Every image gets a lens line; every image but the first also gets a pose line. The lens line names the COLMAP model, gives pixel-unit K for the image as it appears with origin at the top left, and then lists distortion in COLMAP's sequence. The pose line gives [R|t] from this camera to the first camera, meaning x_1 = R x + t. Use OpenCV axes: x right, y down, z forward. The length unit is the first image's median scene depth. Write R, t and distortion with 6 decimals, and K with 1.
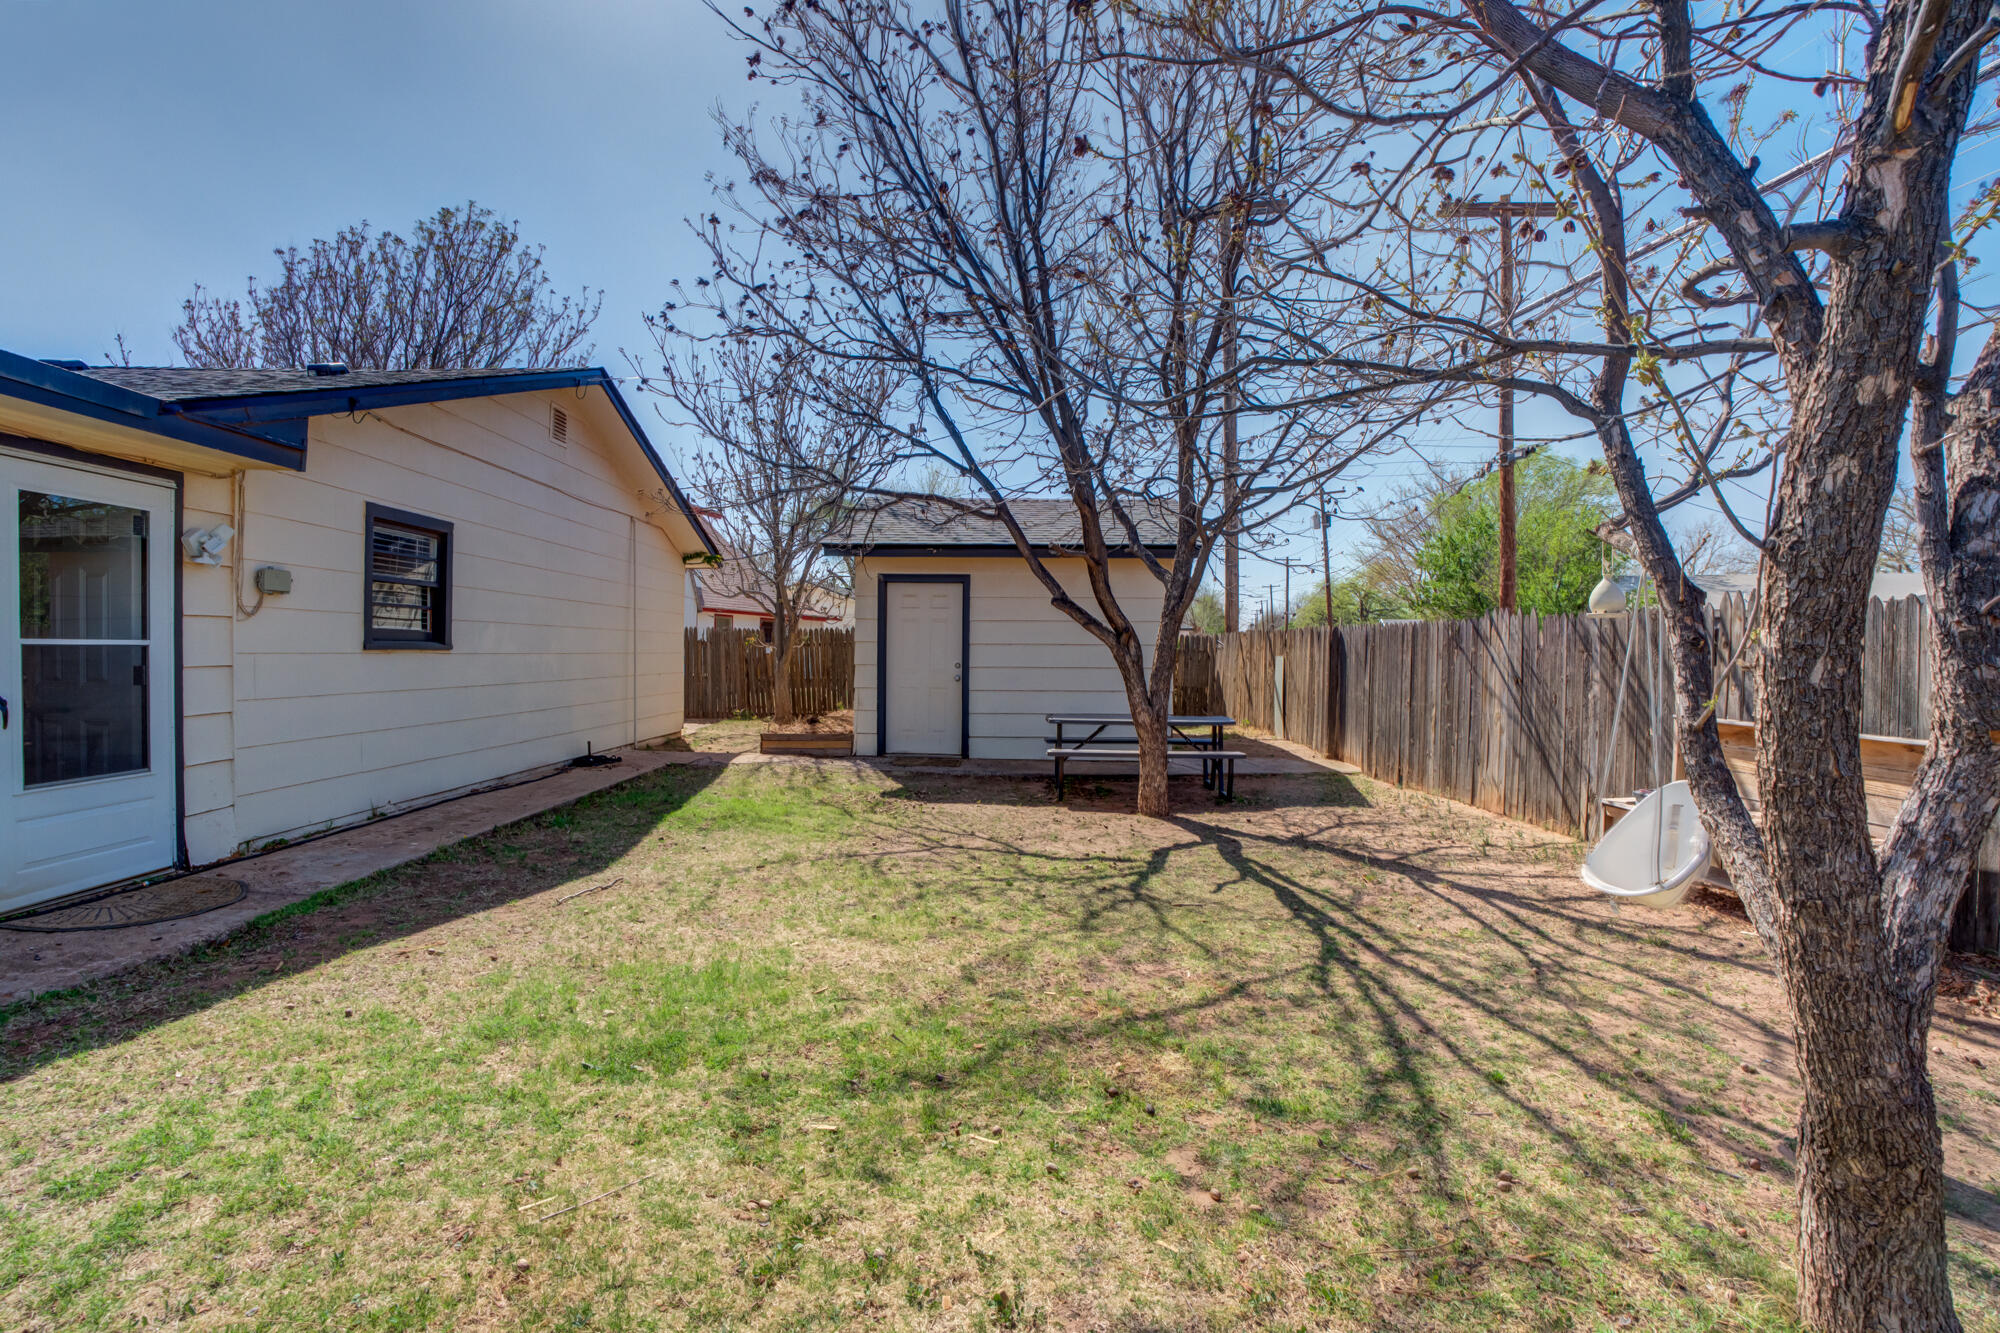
lens RADIAL K [[934.4, 0, 971.3], [0, 934.4, 656.2], [0, 0, 1]] dist [-0.020895, 0.015769]
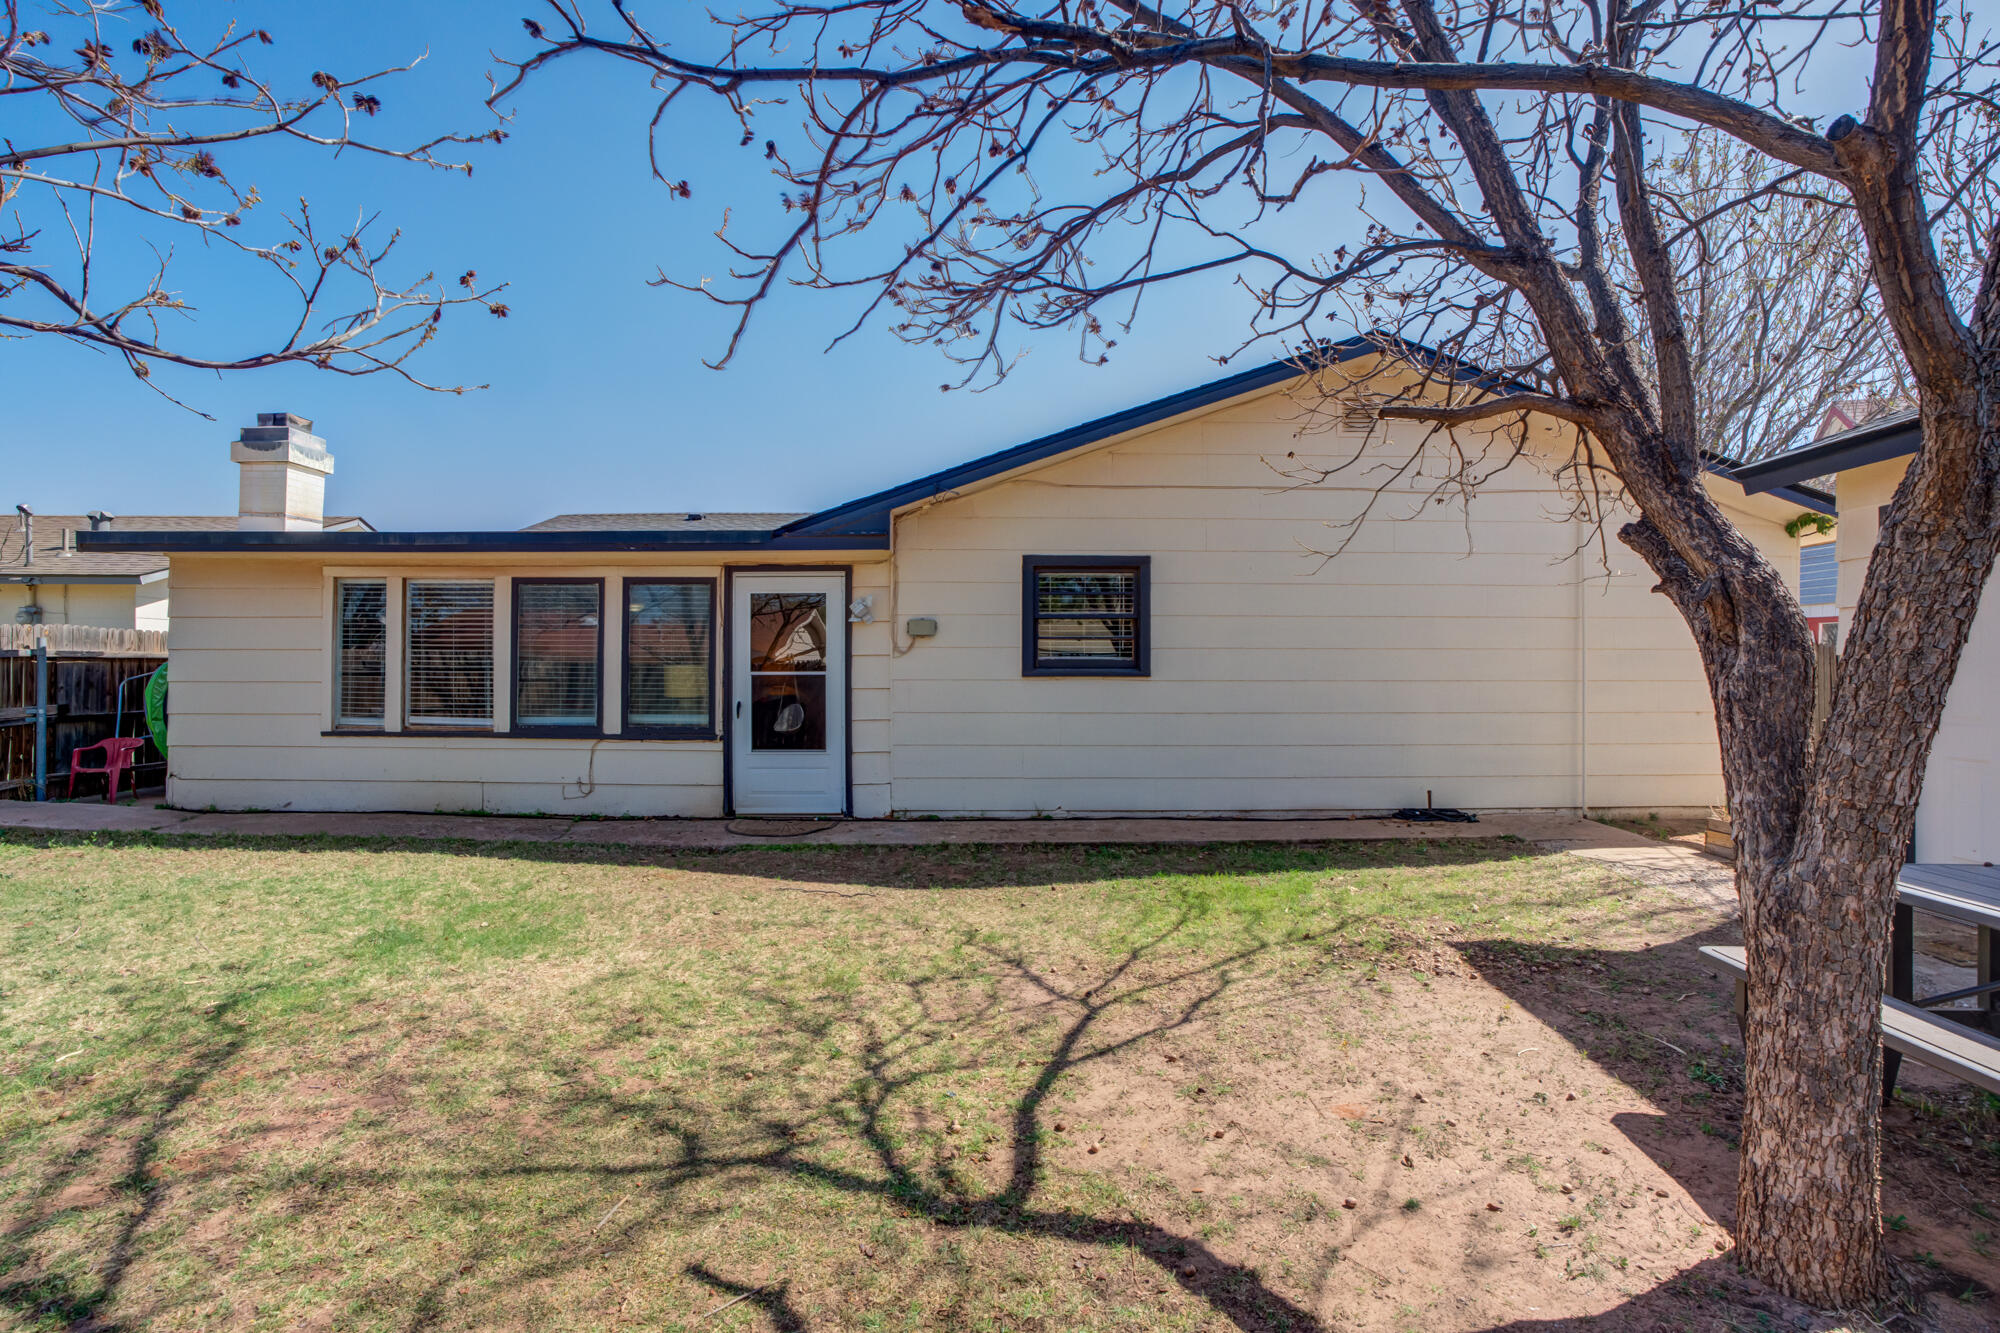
lens RADIAL K [[934.4, 0, 971.3], [0, 934.4, 656.2], [0, 0, 1]] dist [-0.020895, 0.015769]
pose [[-0.027578, -0.034552, -0.999022, 0.563561], [-0.006879, 0.999385, -0.034375, 0.008312], [0.999596, 0.005924, -0.027798, 0.966448]]
